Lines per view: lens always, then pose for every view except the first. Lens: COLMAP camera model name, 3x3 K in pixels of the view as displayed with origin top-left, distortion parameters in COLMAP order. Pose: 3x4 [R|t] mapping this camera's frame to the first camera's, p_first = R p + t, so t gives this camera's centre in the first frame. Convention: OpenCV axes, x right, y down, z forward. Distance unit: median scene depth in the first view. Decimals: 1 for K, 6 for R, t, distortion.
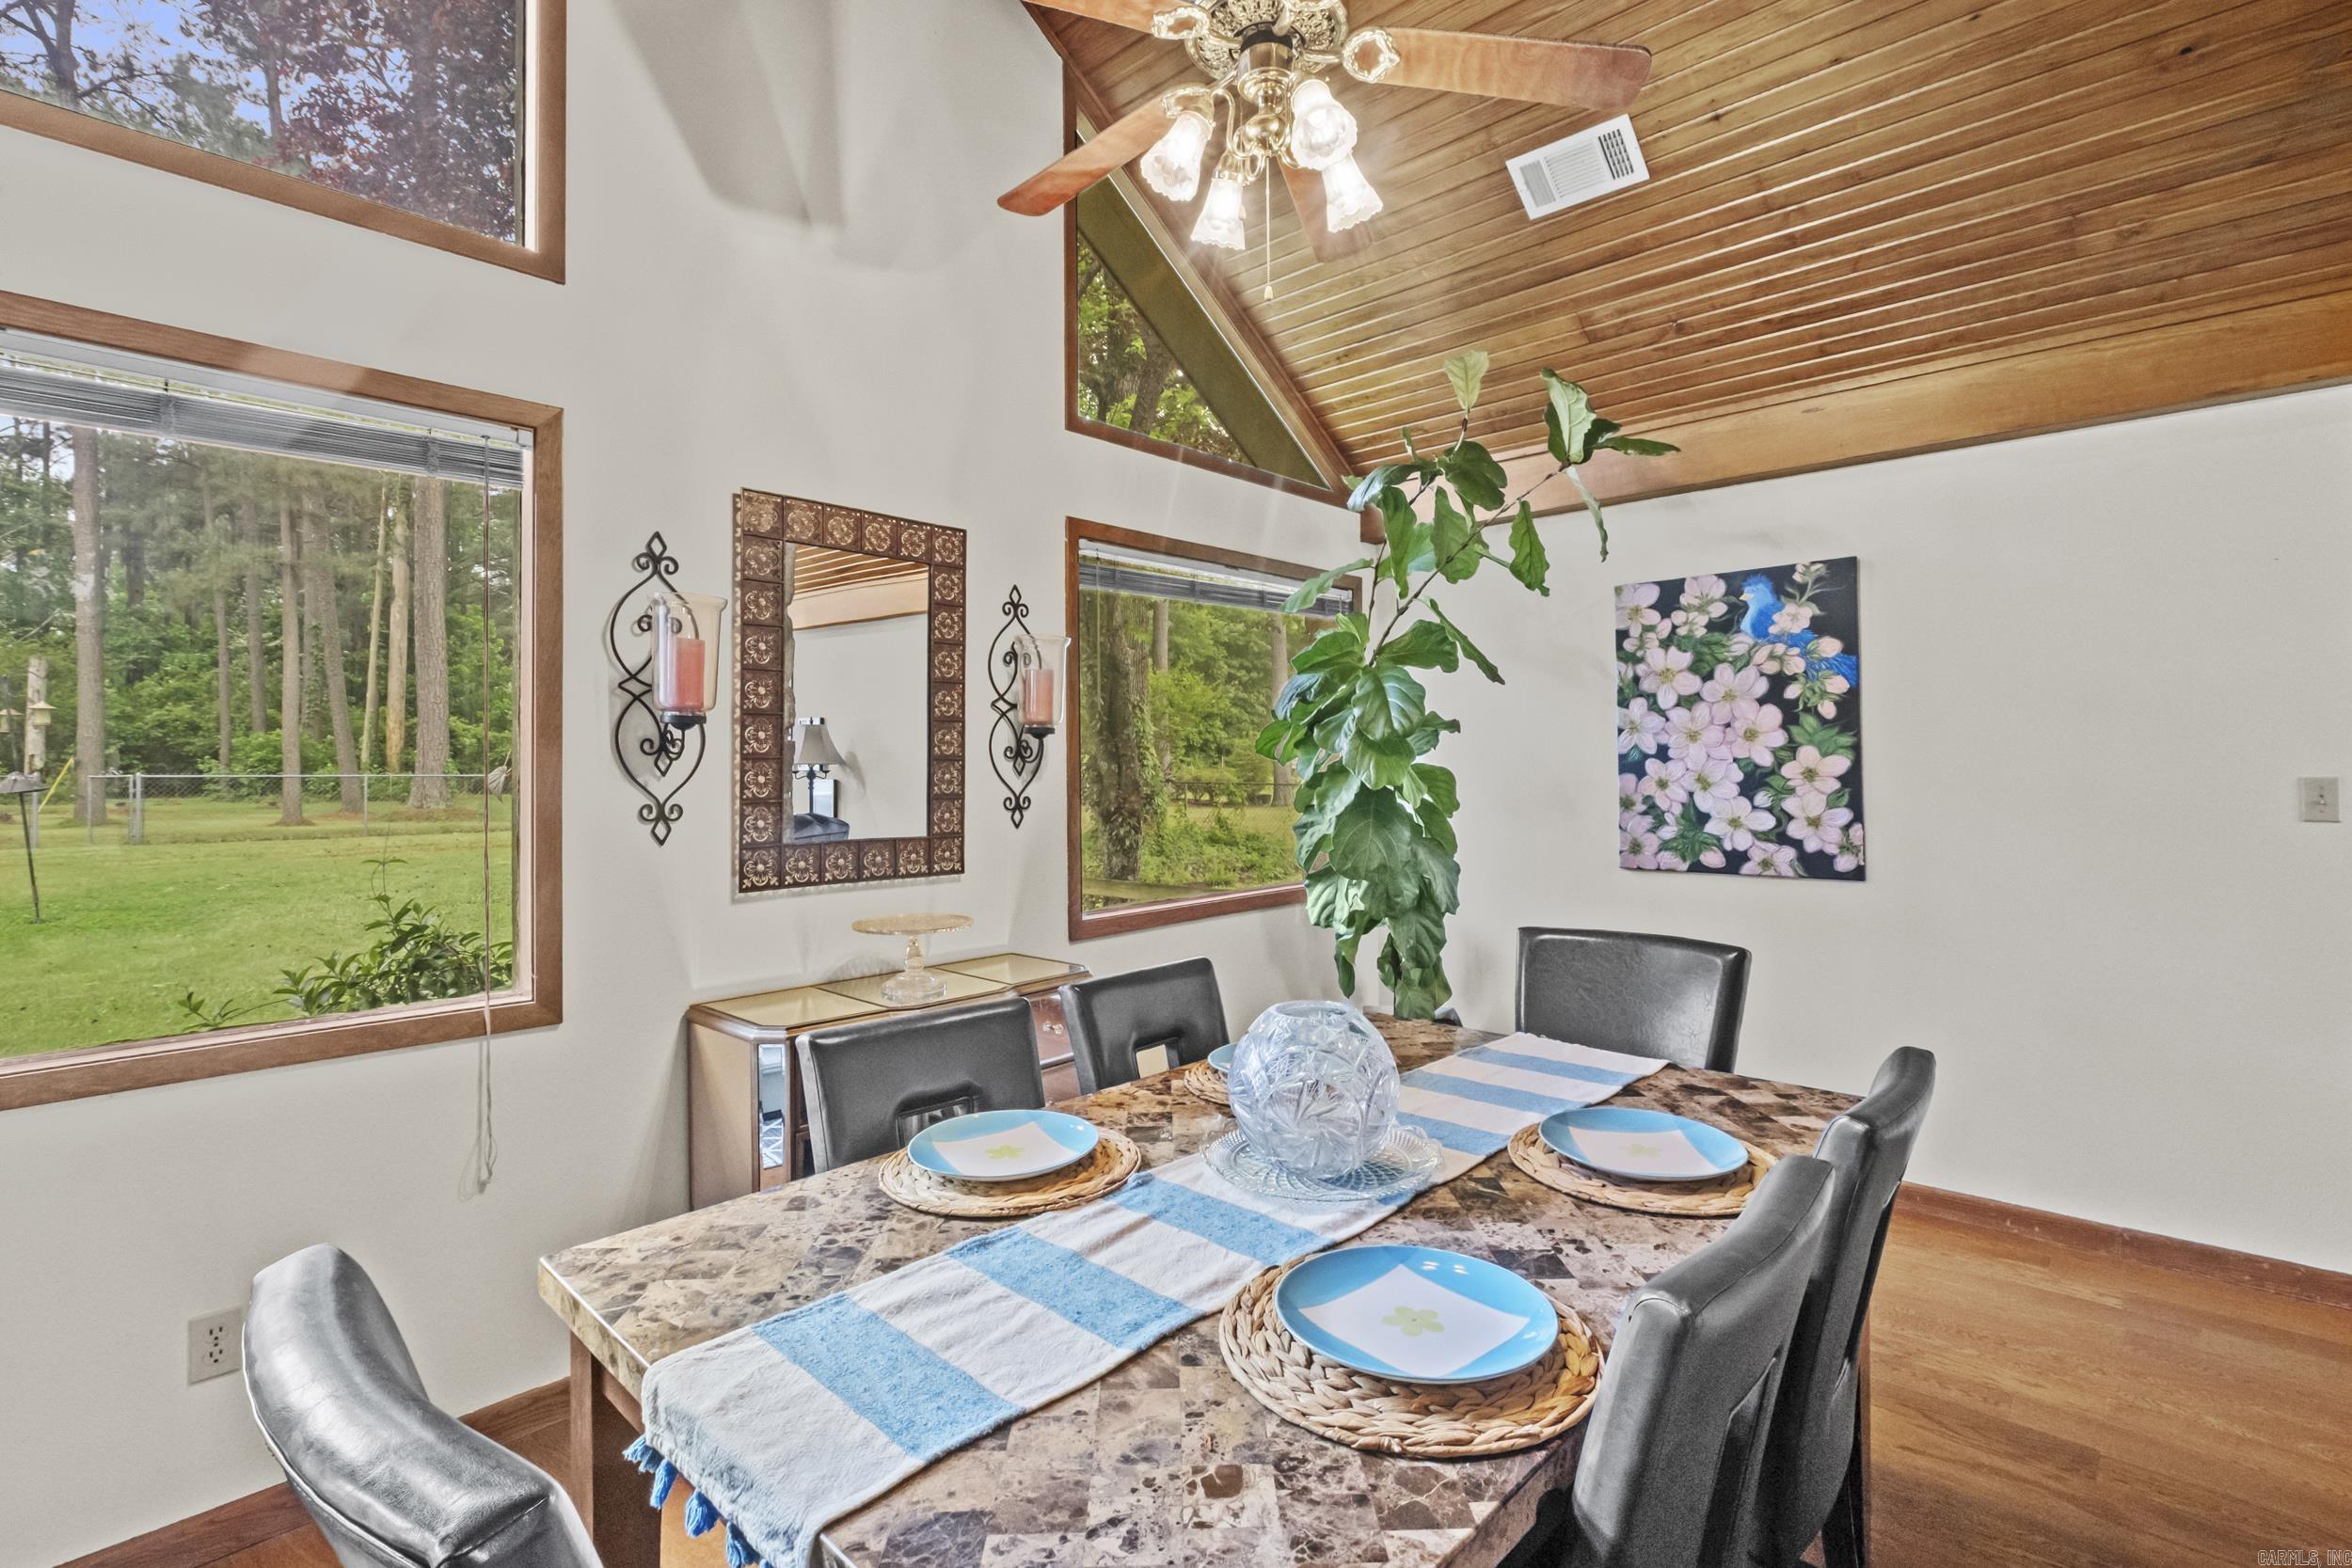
lens RADIAL K [[1055.3, 0, 1183.1], [0, 1055.3, 775.7], [0, 0, 1]] dist [-0.006319, 0.000608]
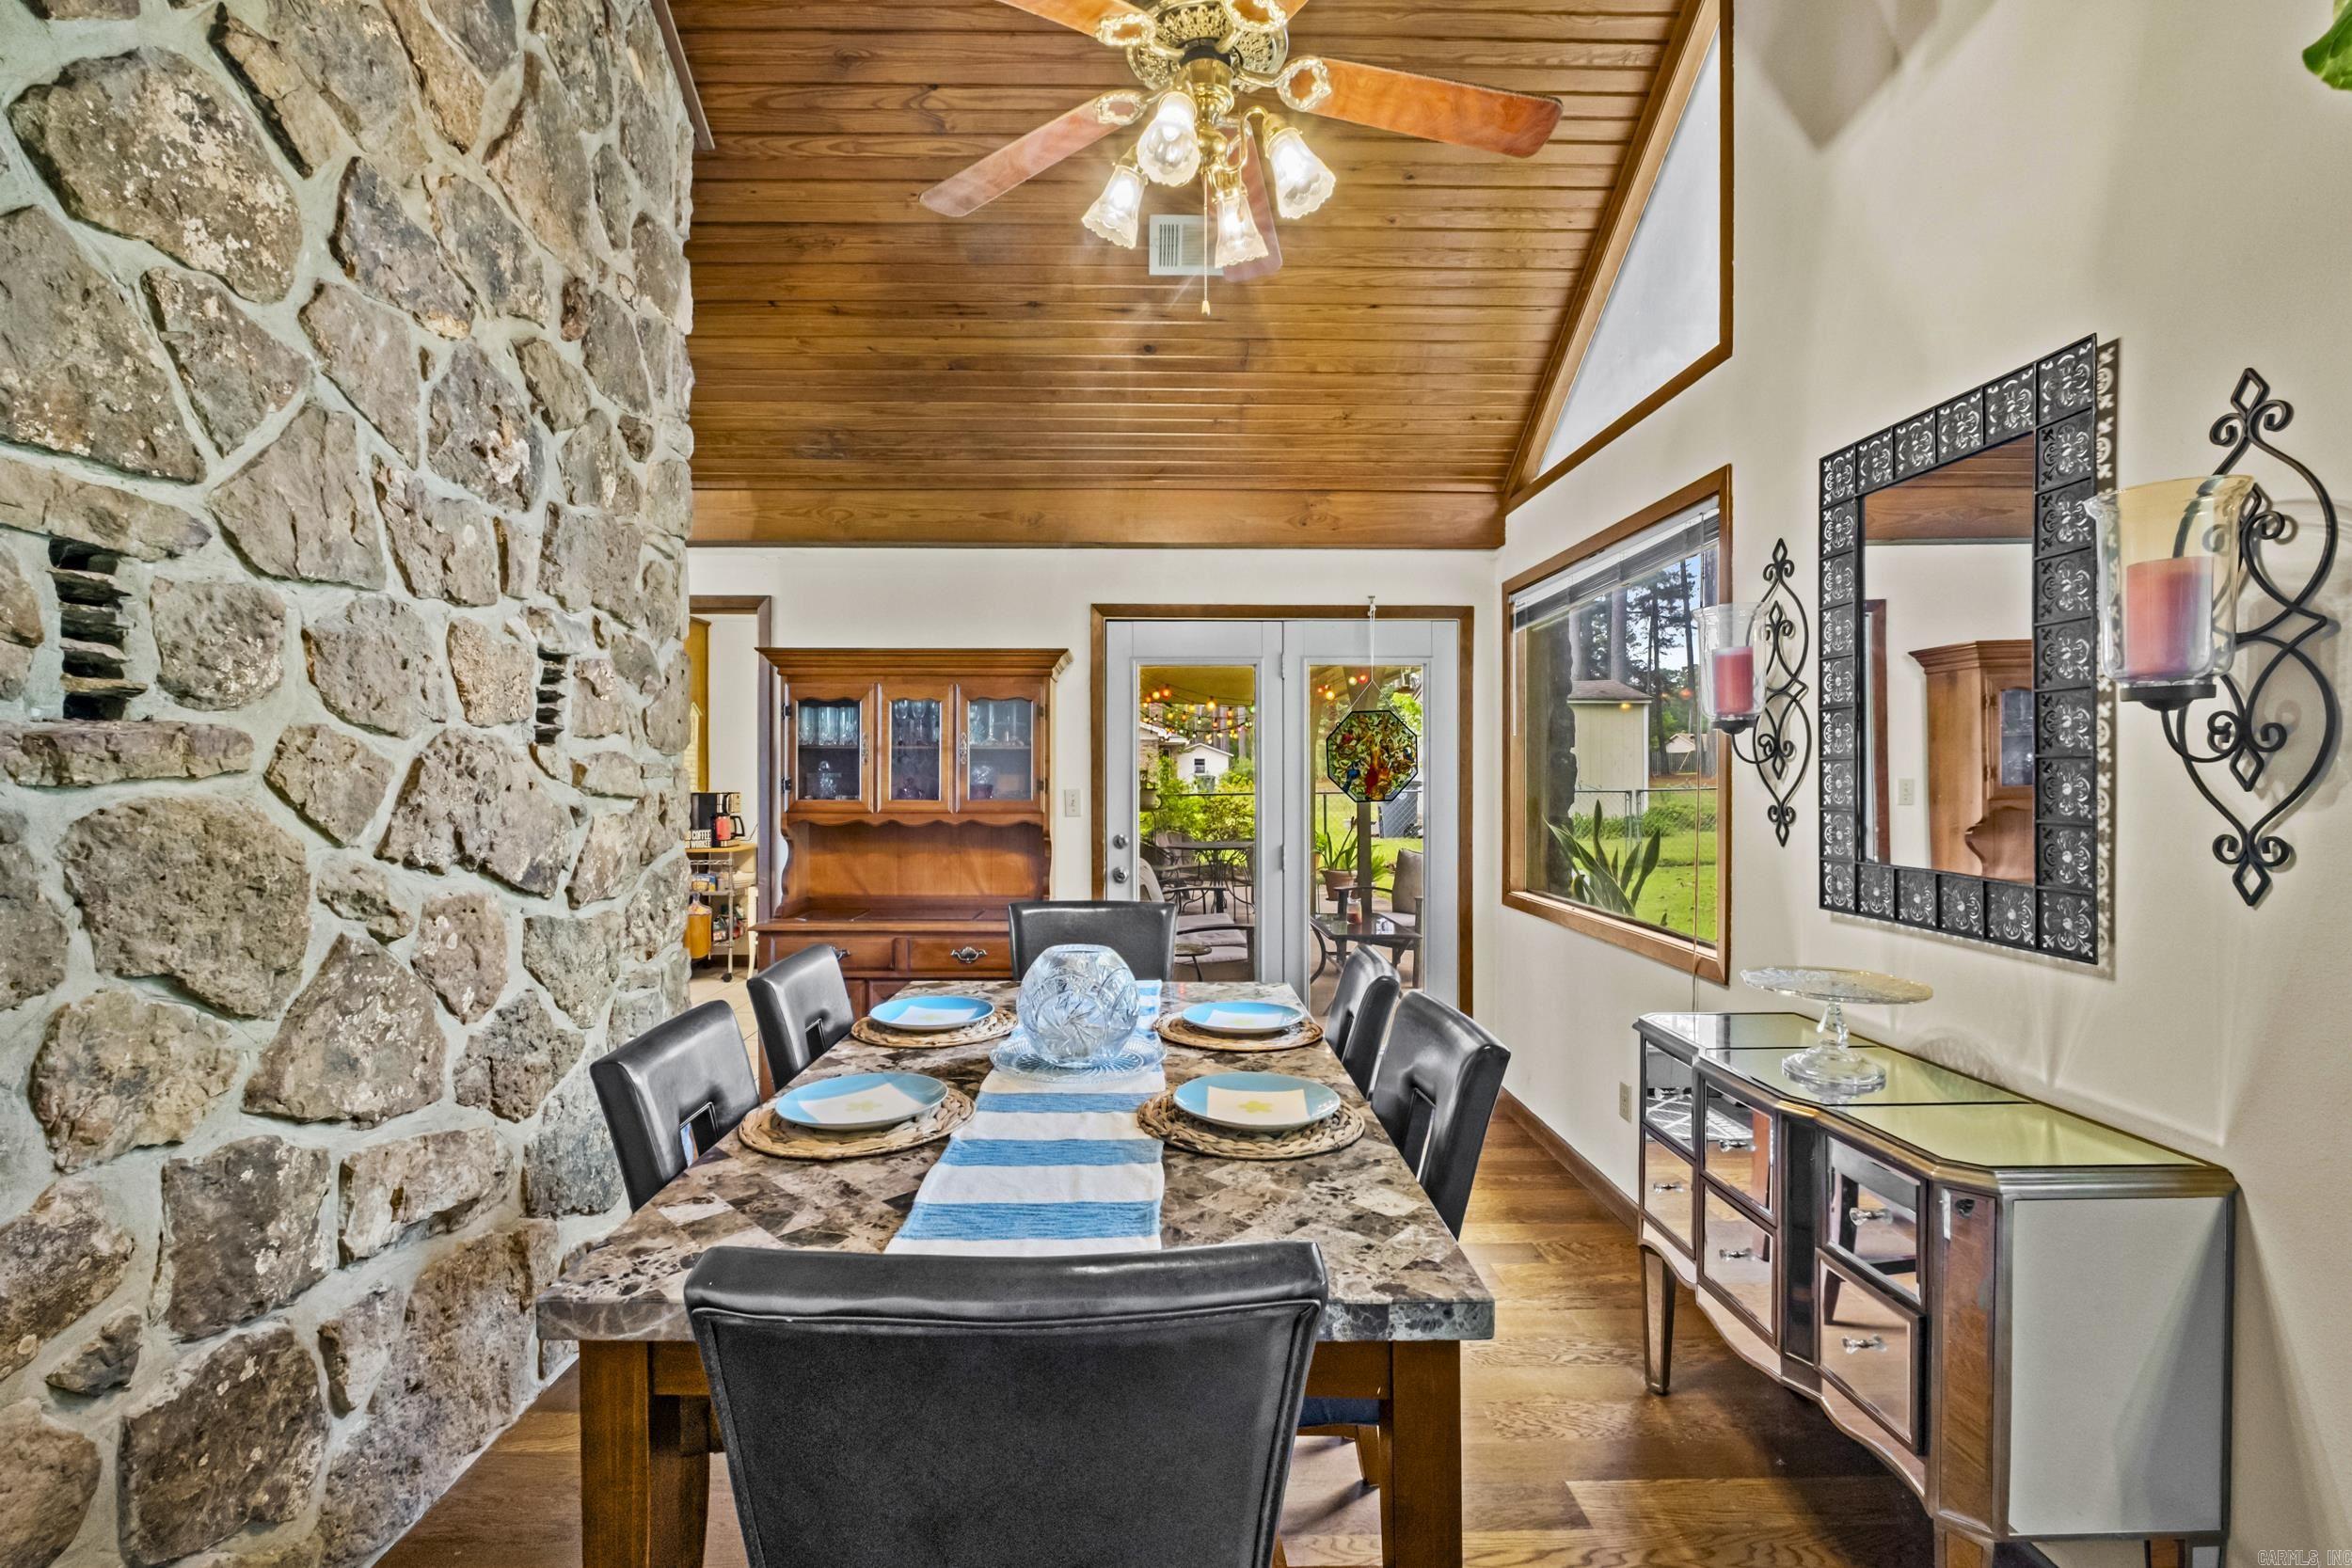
lens RADIAL K [[1055.3, 0, 1172.7], [0, 1055.3, 775.8], [0, 0, 1]] dist [-0.006319, 0.000608]
pose [[-0.706423, 0.011331, -0.707699, 0.648241], [0.000632, 0.999882, 0.015379, -0.017521], [0.707789, 0.010416, -0.706347, 1.319205]]
